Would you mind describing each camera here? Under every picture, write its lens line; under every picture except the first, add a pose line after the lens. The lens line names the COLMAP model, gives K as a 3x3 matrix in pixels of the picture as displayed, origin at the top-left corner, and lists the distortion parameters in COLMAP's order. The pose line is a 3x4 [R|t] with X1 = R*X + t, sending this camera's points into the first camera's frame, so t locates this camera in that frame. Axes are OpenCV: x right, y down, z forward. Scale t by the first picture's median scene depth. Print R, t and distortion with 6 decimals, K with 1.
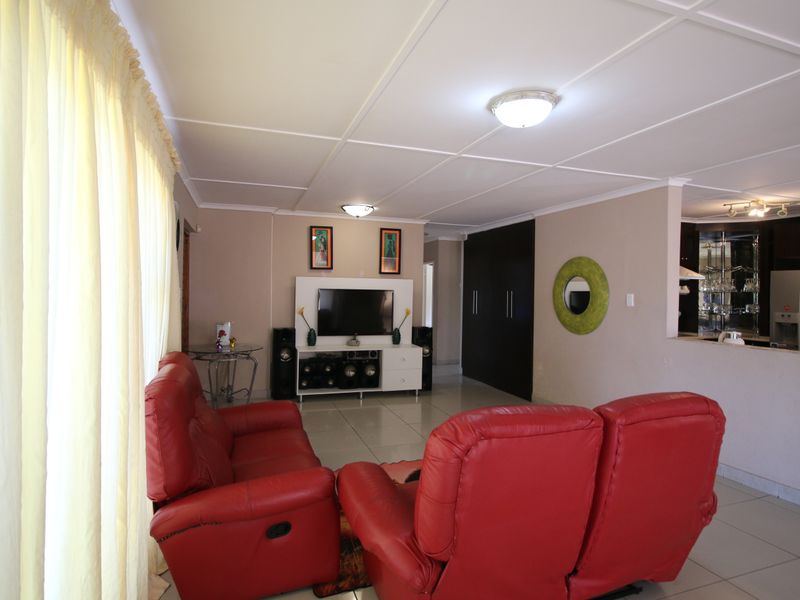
lens RADIAL K [[439.4, 0, 398.6], [0, 439.4, 298.5], [0, 0, 1]] dist [-0.004722, -0.002317]
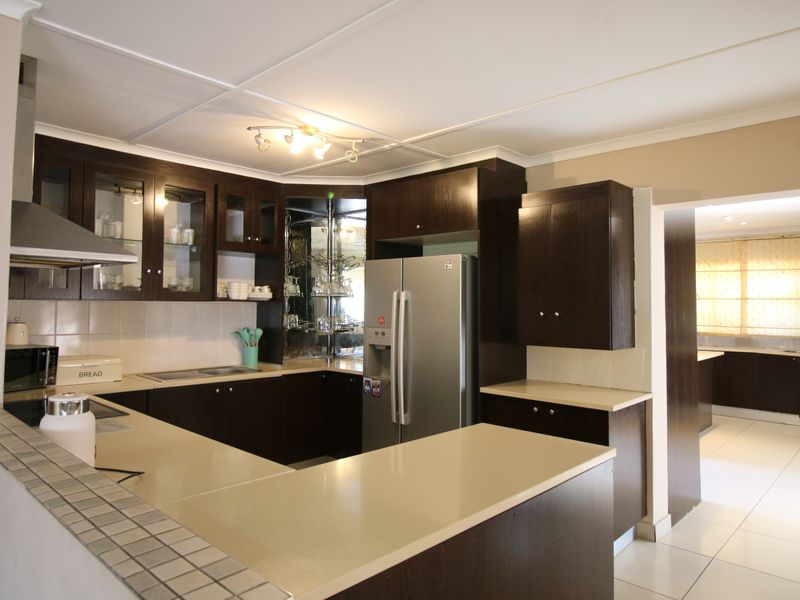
lens RADIAL K [[509.3, 0, 398.1], [0, 509.3, 298.1], [0, 0, 1]] dist [0.002326, -0.004118]
pose [[0.892770, -0.000933, 0.450511, 0.585633], [0.012739, 0.999650, -0.023174, 0.006963], [-0.450332, 0.026428, 0.892470, 0.351169]]
